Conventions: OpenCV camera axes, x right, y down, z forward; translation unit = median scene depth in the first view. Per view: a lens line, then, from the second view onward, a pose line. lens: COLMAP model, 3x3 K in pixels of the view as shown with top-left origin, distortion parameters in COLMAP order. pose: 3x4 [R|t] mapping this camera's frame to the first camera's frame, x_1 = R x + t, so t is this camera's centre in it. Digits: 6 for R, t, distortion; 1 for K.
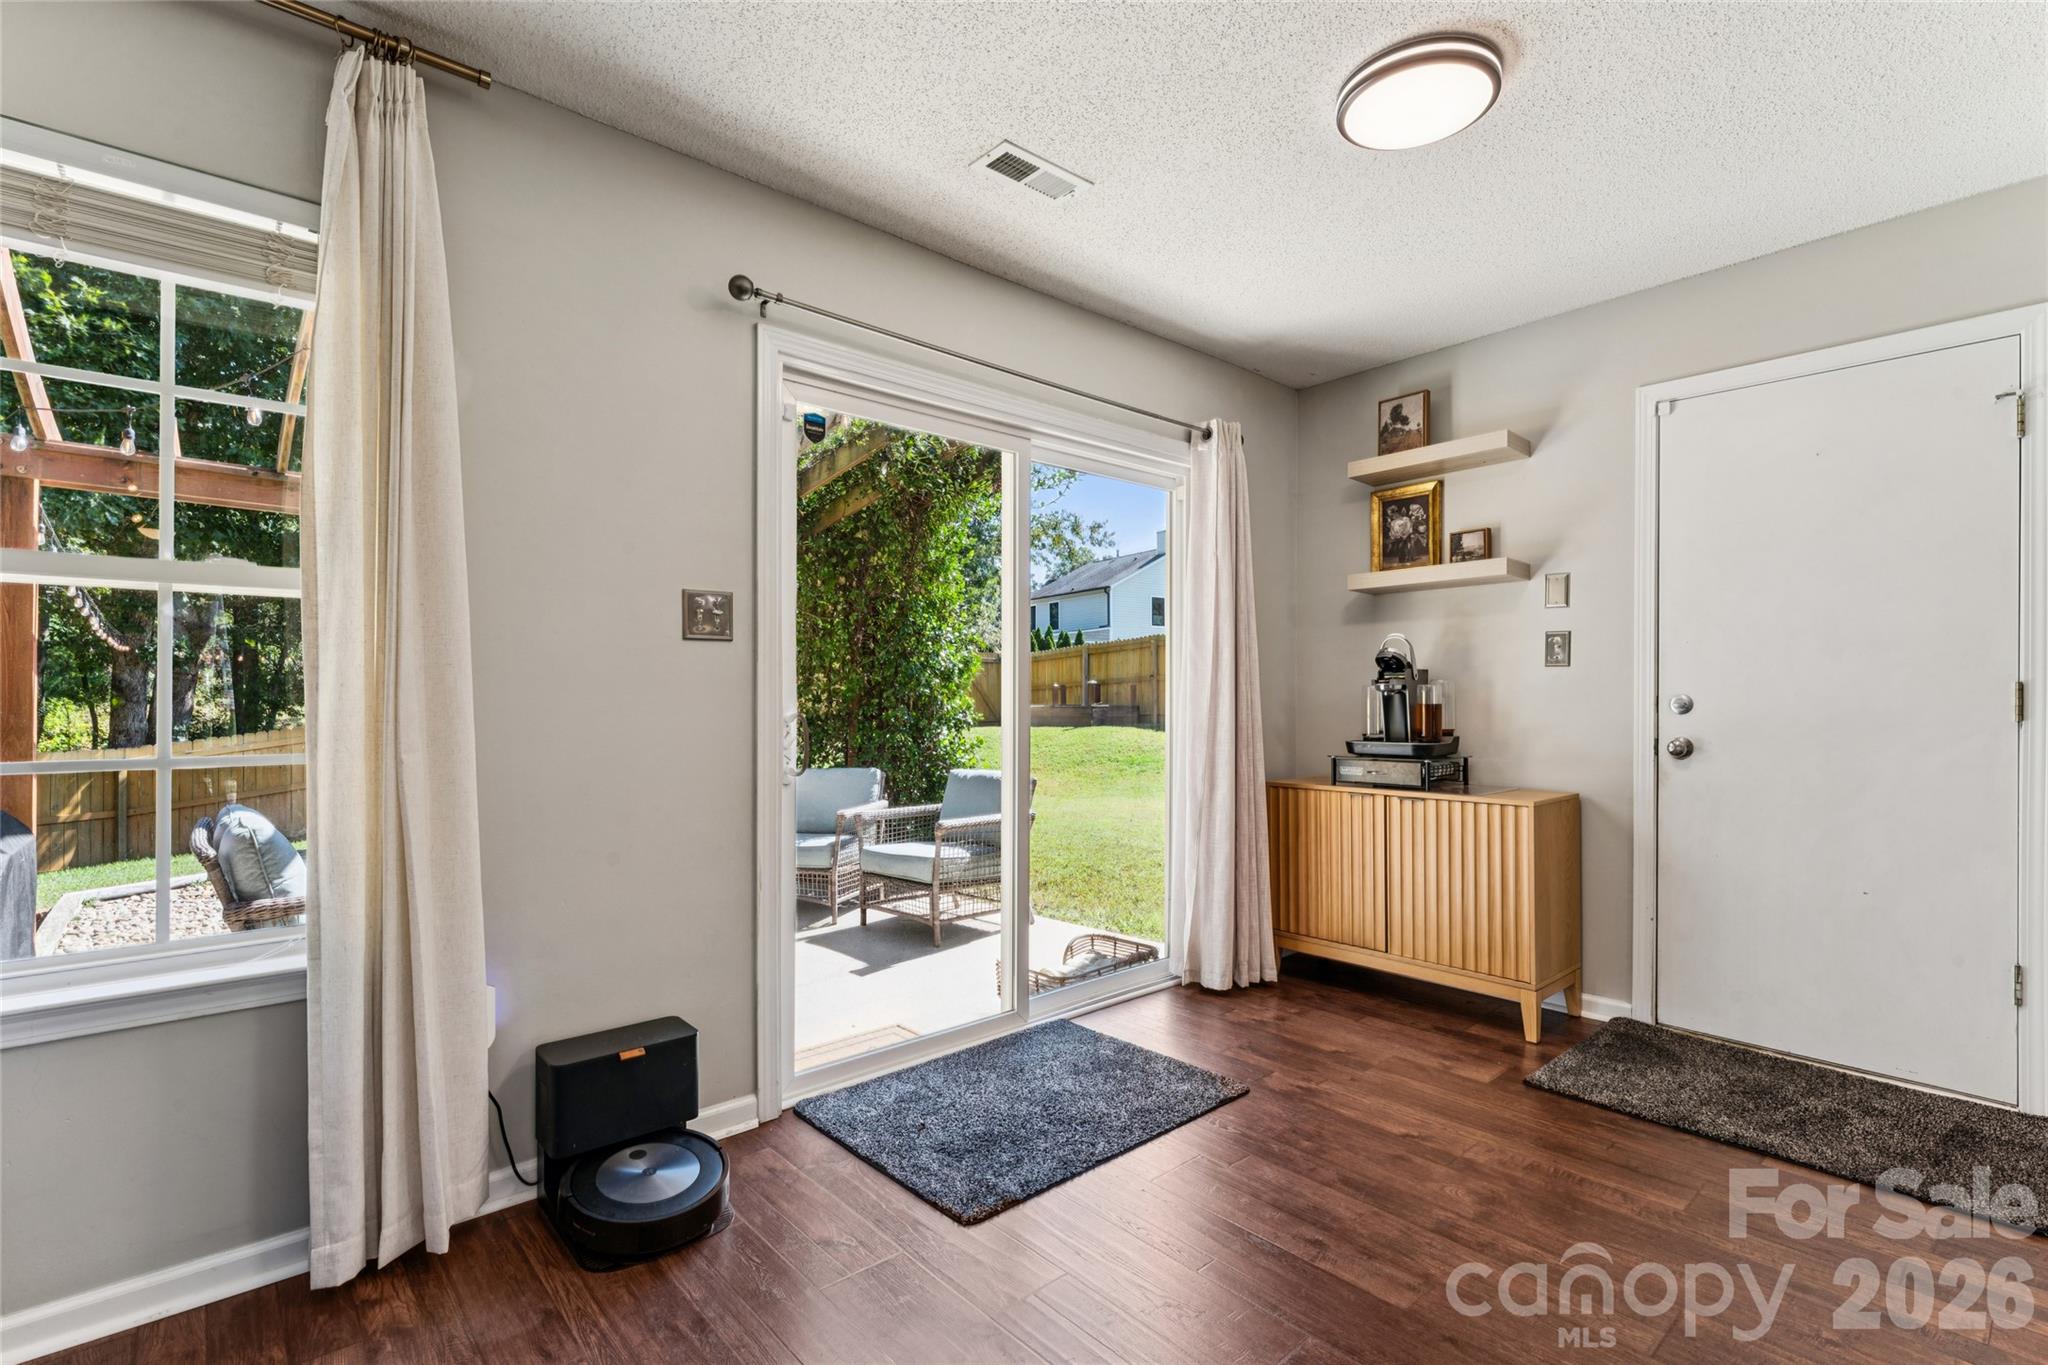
lens RADIAL K [[937.2, 0, 1011.9], [0, 937.2, 689.9], [0, 0, 1]] dist [-0.001392, -0.000458]
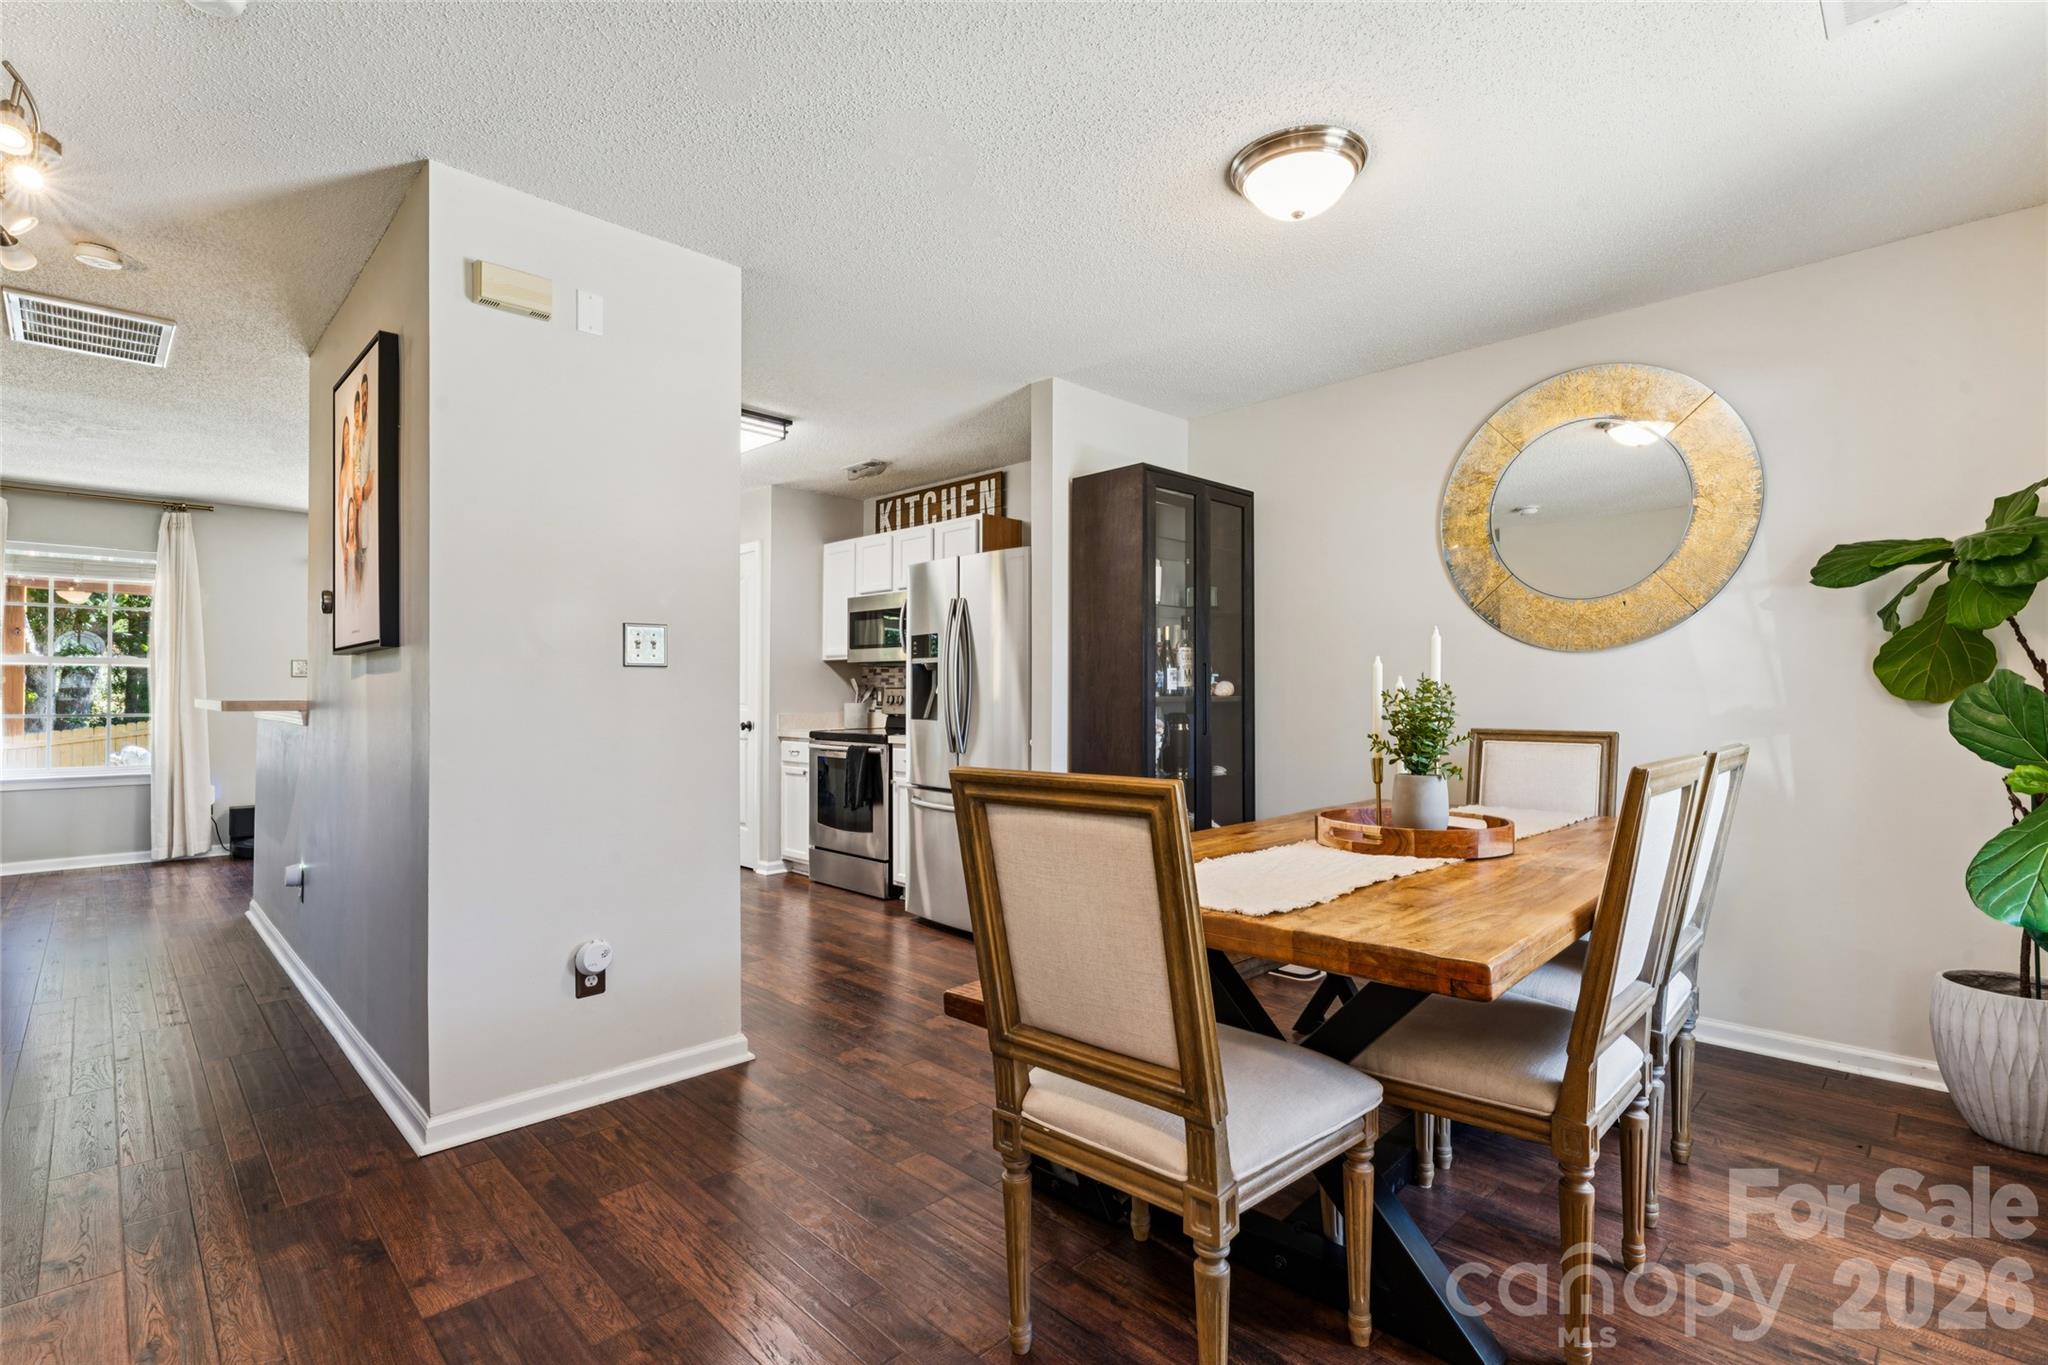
lens RADIAL K [[941.9, 0, 1024.0], [0, 941.9, 682.5], [0, 0, 1]] dist [-0.004776, -0.000884]
pose [[0.997668, 0.003221, 0.068175, 1.718616], [-0.002926, 0.999986, -0.004425, -0.029581], [-0.068188, 0.004215, 0.997664, -2.066367]]
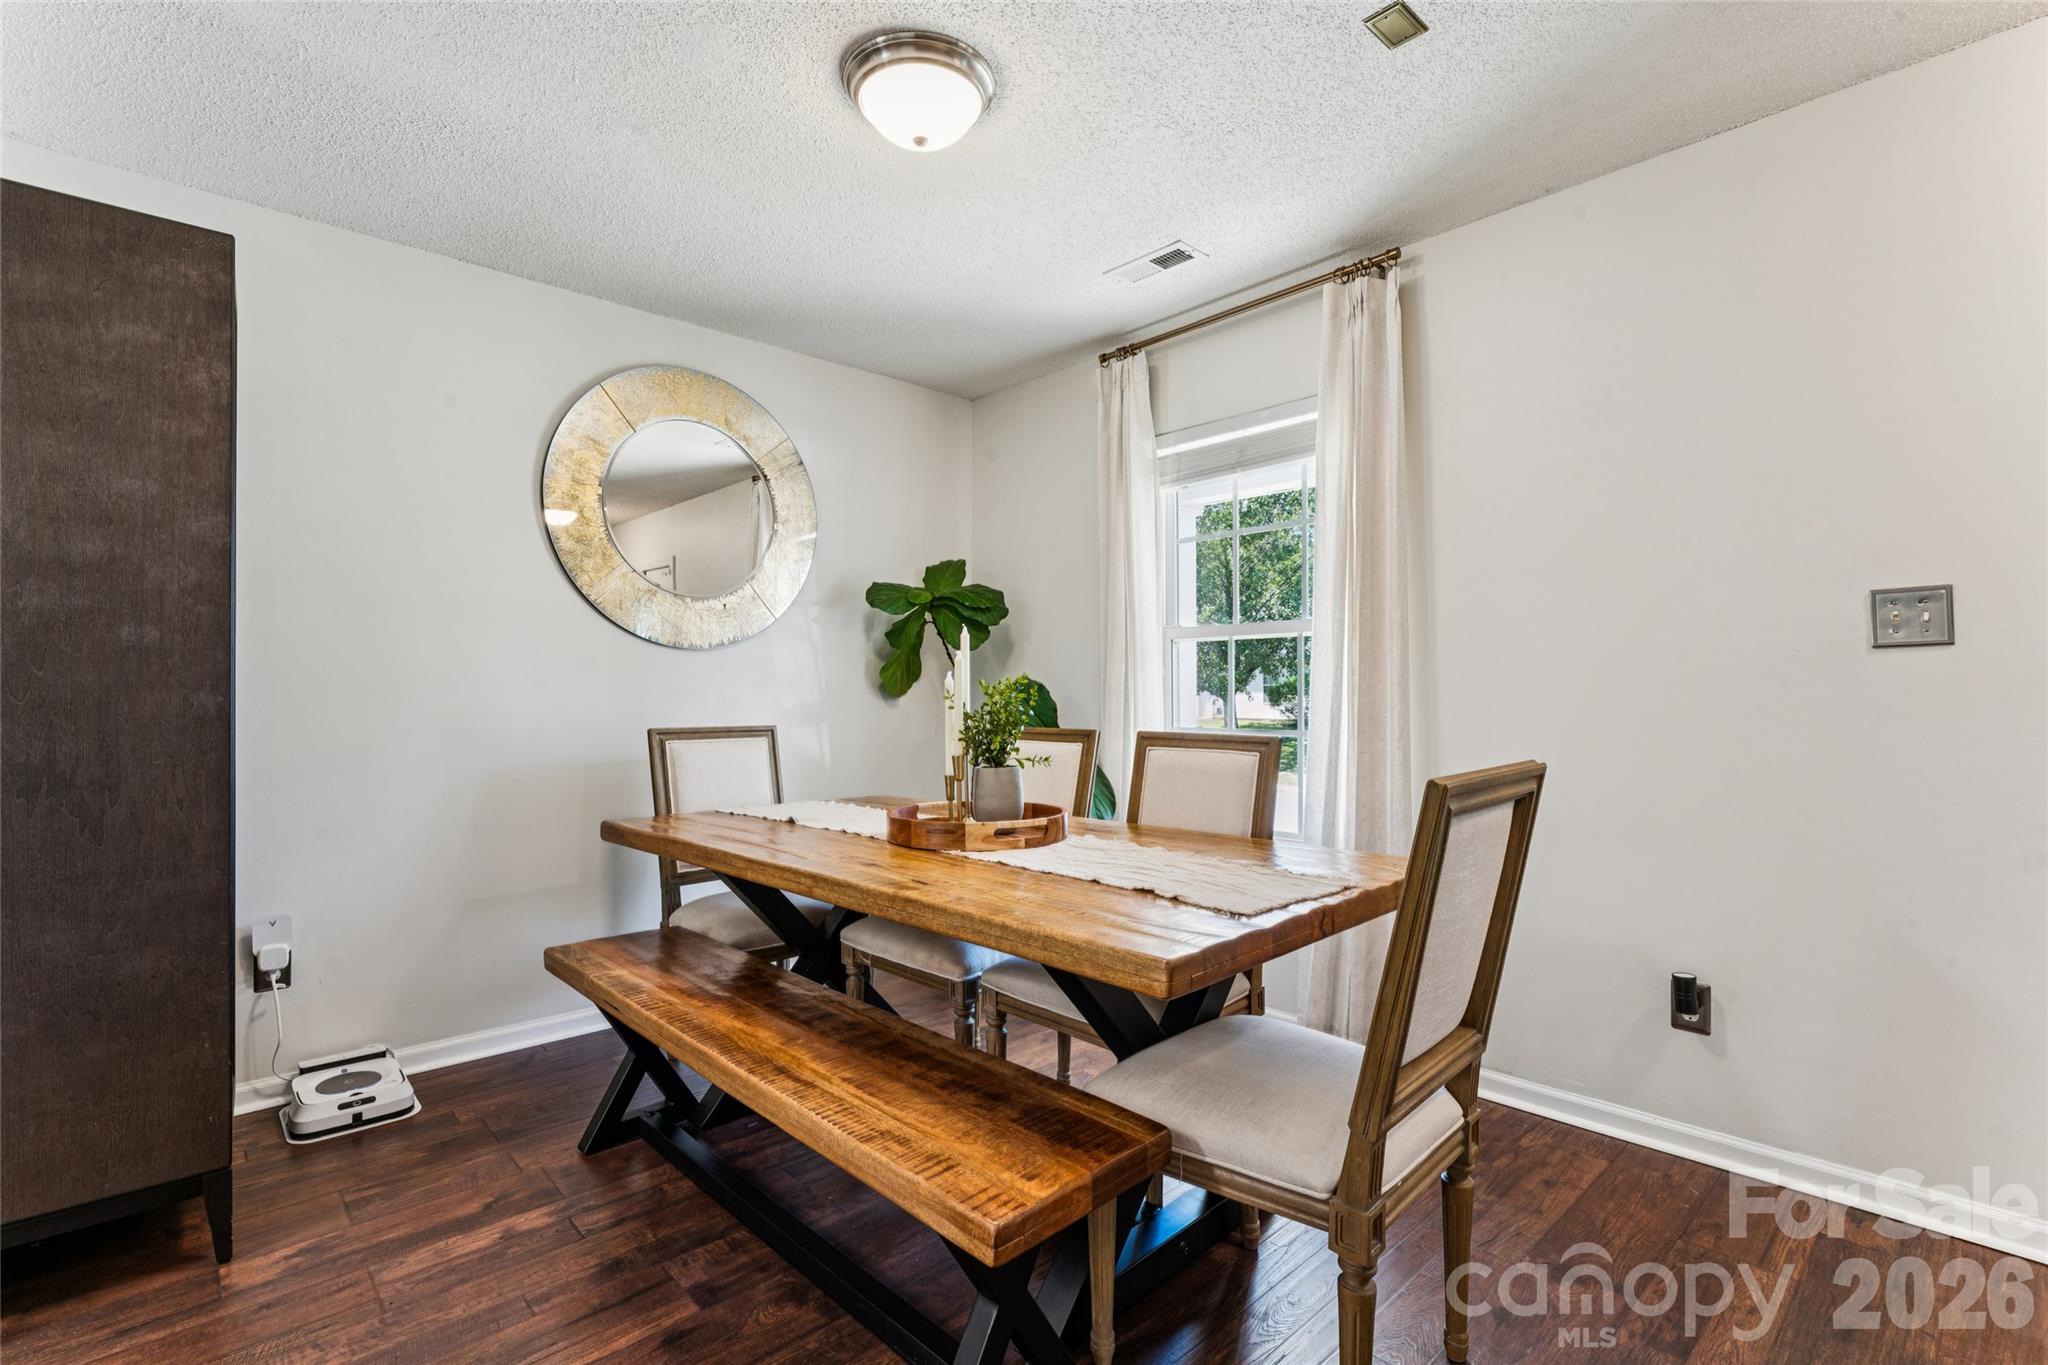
lens RADIAL K [[914.9, 0, 1024.0], [0, 914.9, 682.5], [0, 0, 1]] dist [-0.001971, -0.000129]
pose [[-0.023761, 0.015486, 0.999598, 1.236817], [-0.009979, 0.999827, -0.015727, -0.015916], [-0.999668, -0.010349, -0.023602, -1.176014]]
